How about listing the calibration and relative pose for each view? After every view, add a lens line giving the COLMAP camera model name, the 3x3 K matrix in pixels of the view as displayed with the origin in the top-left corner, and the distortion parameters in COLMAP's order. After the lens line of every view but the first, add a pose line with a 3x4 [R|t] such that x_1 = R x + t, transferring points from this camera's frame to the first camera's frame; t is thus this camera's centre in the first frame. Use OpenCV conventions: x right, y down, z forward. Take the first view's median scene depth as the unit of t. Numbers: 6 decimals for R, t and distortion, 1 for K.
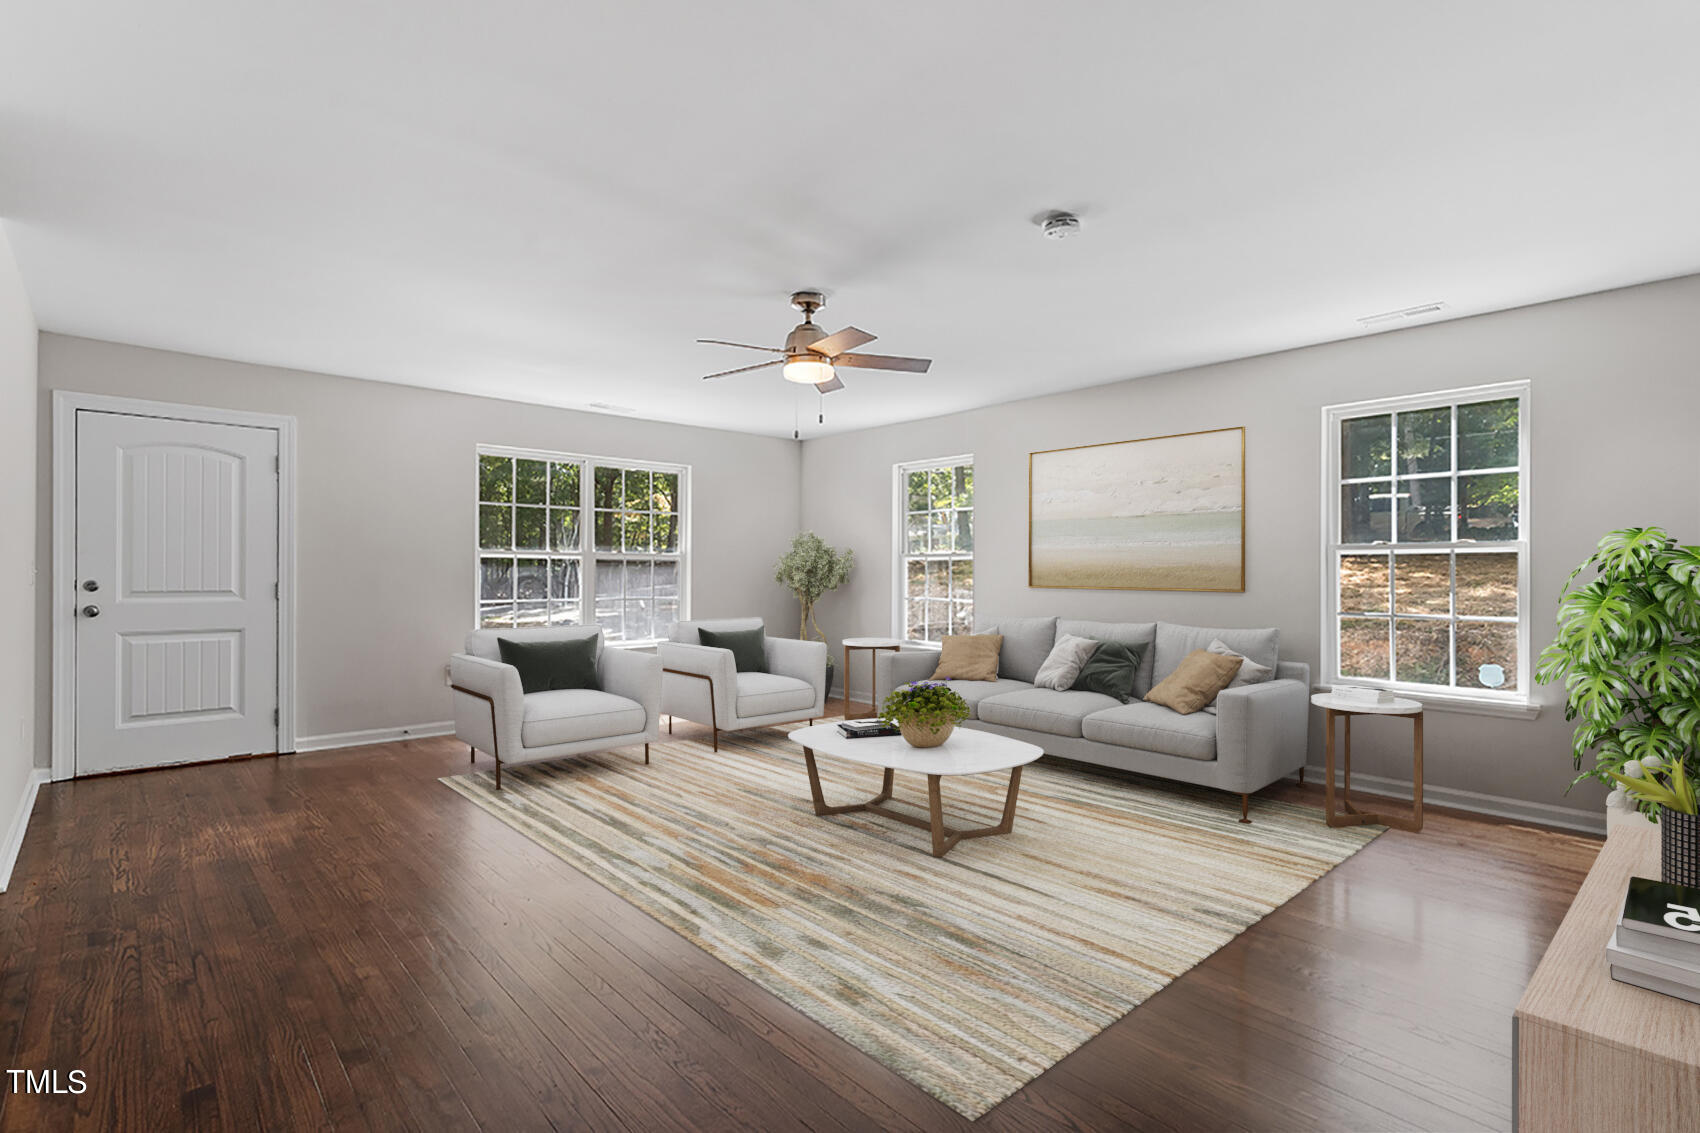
lens RADIAL K [[816.4, 0, 856.8], [0, 816.4, 567.4], [0, 0, 1]] dist [-0.000609, -0.000097]
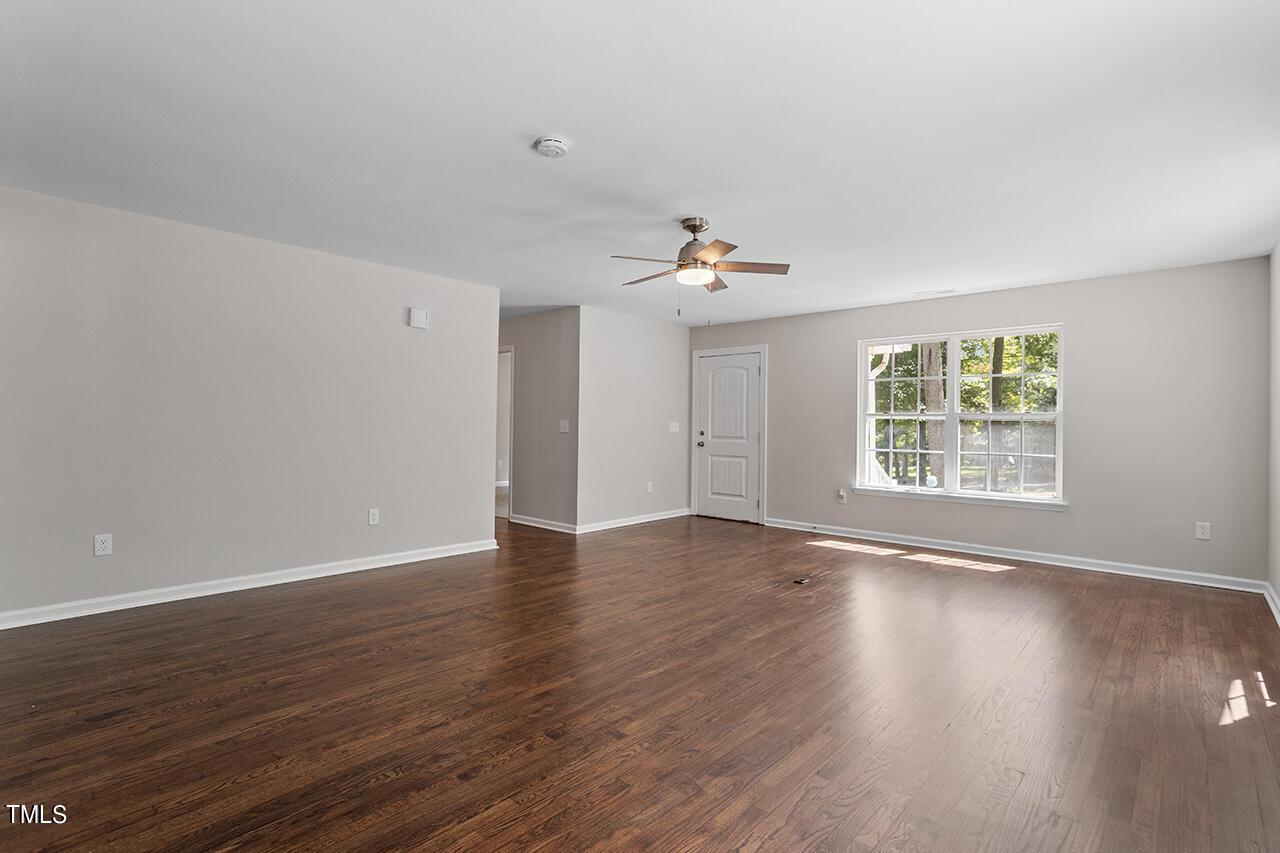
lens RADIAL K [[614.7, 0, 645.1], [0, 614.7, 427.2], [0, 0, 1]] dist [-0.000609, -0.000097]
pose [[0.083206, -0.000193, -0.996532, 0.740738], [-0.008934, 0.999960, -0.000939, 0.008624], [0.996492, 0.008981, 0.083201, 0.658262]]
